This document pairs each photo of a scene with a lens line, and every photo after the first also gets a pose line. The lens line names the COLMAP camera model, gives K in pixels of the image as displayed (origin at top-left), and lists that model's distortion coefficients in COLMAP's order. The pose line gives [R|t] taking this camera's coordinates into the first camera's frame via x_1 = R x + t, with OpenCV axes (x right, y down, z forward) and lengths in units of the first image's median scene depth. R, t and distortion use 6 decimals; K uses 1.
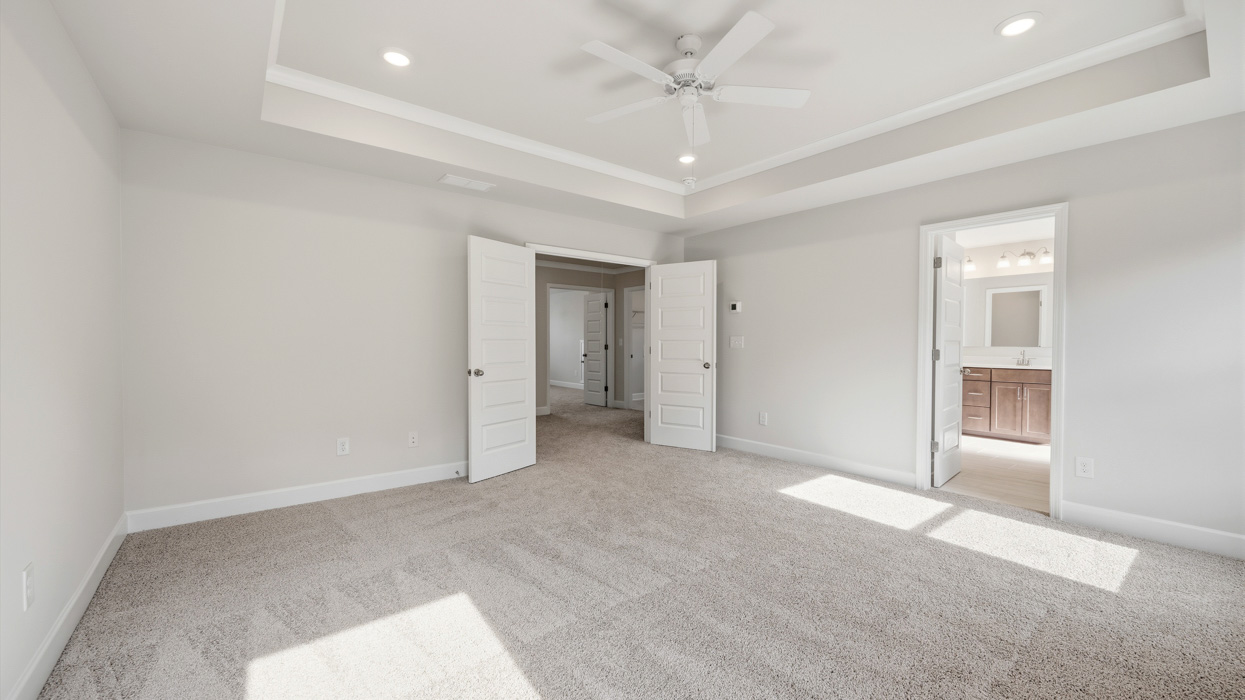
lens RADIAL K [[516.7, 0, 625.4], [0, 516.7, 349.1], [0, 0, 1]] dist [0.000859, 0.000002]
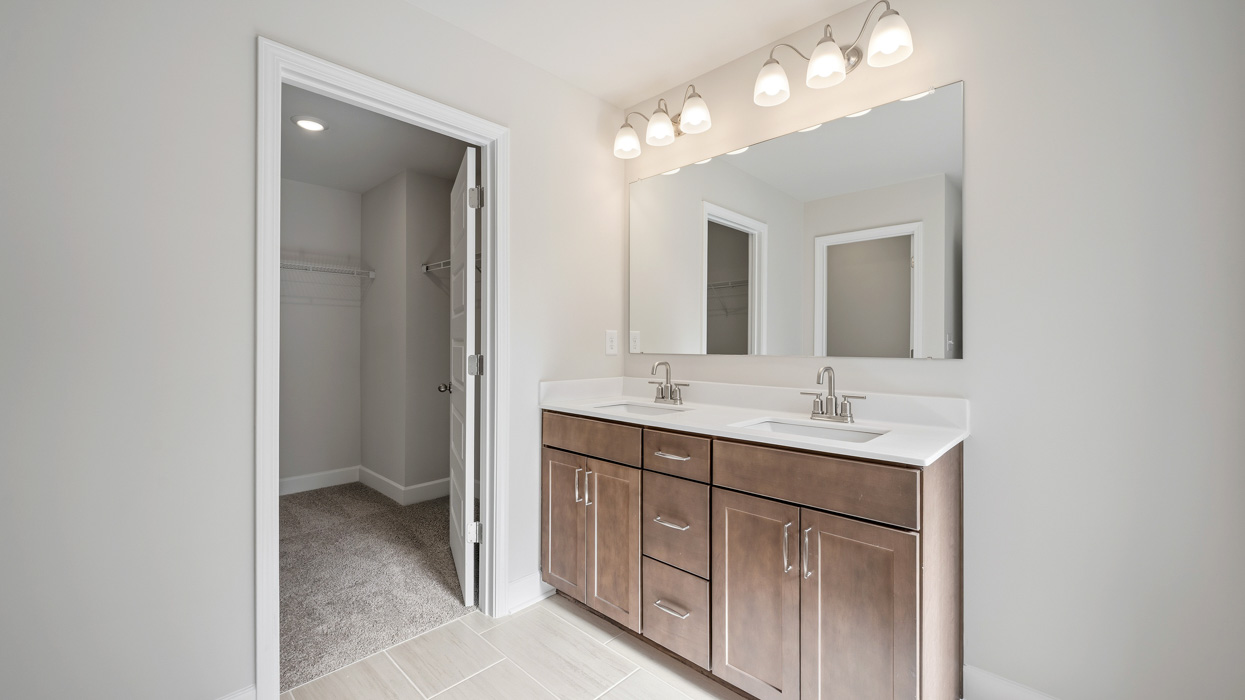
lens RADIAL K [[516.7, 0, 625.4], [0, 516.7, 349.1], [0, 0, 1]] dist [0.000859, 0.000002]
pose [[0.992367, -0.009015, 0.122989, 0.633804], [0.010409, 0.999889, -0.010700, -0.006600], [-0.122879, 0.011899, 0.992350, 0.739417]]
